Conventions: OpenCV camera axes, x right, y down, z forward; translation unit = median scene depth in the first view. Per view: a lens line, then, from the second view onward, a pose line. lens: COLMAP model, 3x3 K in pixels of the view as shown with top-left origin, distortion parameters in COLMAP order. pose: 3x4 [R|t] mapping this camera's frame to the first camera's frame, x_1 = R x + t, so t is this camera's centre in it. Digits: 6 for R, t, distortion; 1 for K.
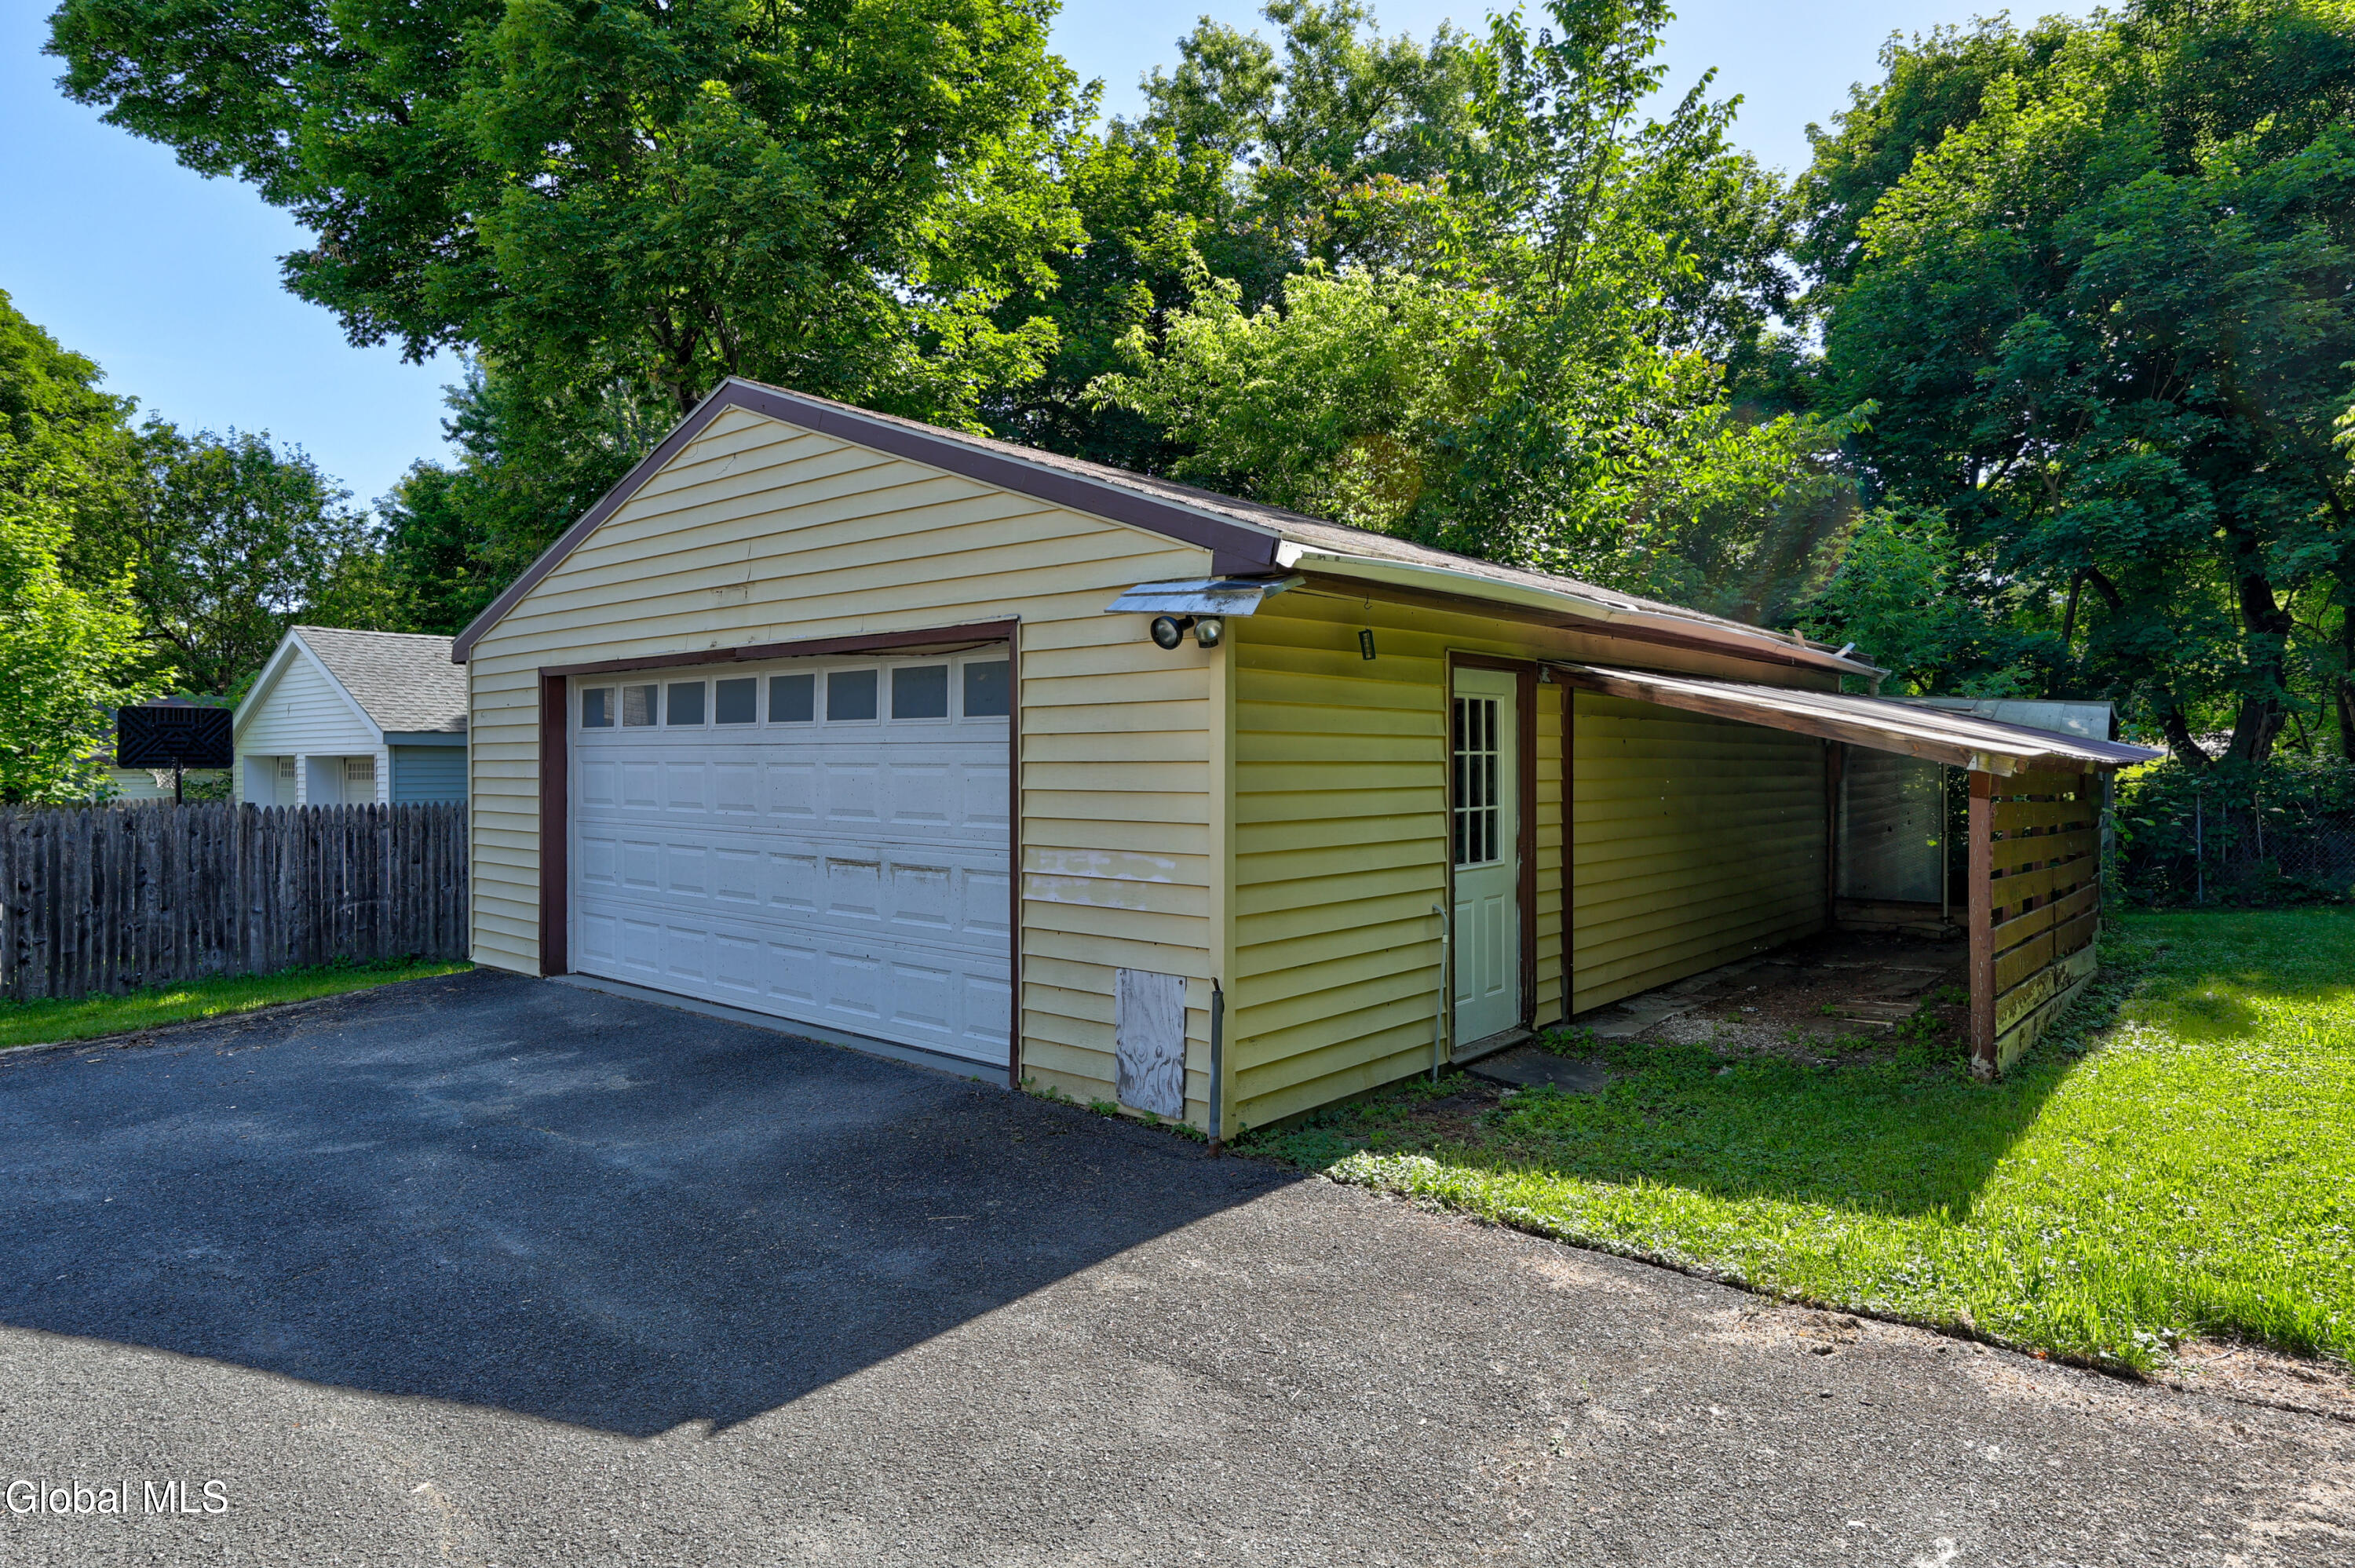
lens RADIAL K [[1376.1, 0, 1177.5], [0, 1376.1, 784.0], [0, 0, 1]] dist [-0.003479, -0.002175]
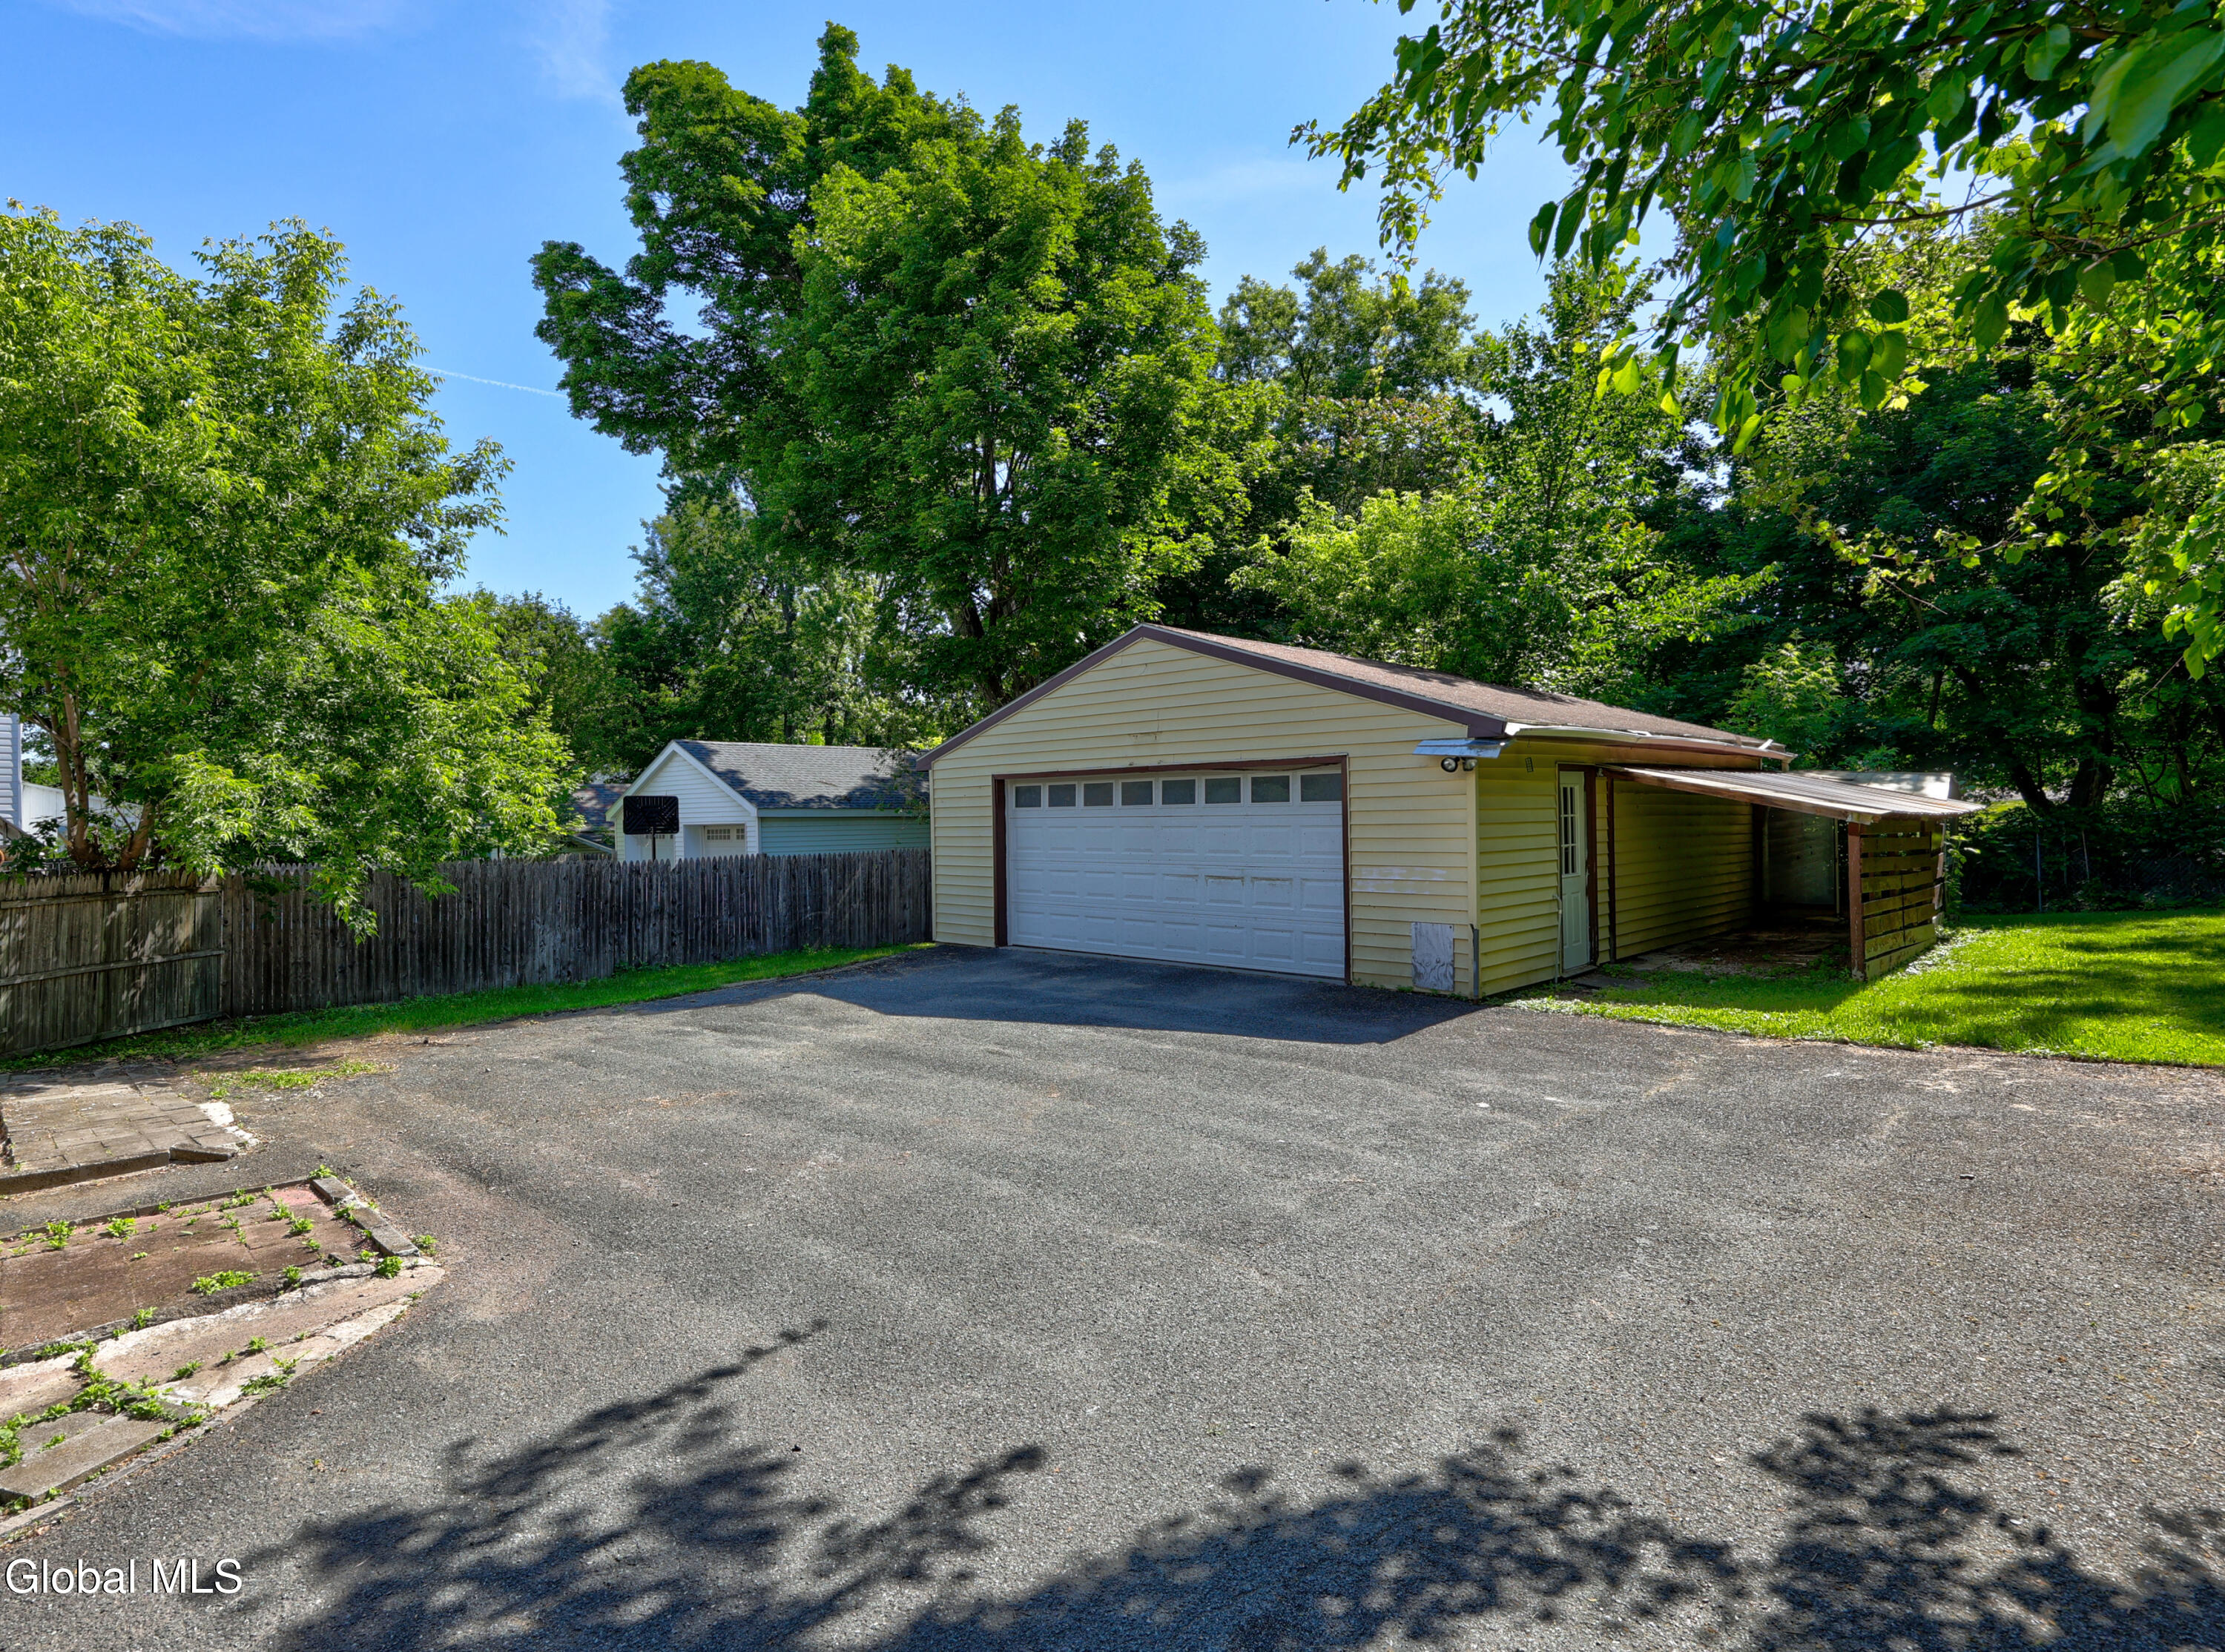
lens RADIAL K [[1012.4, 0, 1108.3], [0, 1012.4, 833.1], [0, 0, 1]] dist [-0.000616, -0.000200]
pose [[0.993420, -0.013468, -0.113733, -0.229000], [0.013101, 0.999906, -0.003974, -0.001611], [0.113776, 0.002458, 0.993503, -0.411530]]
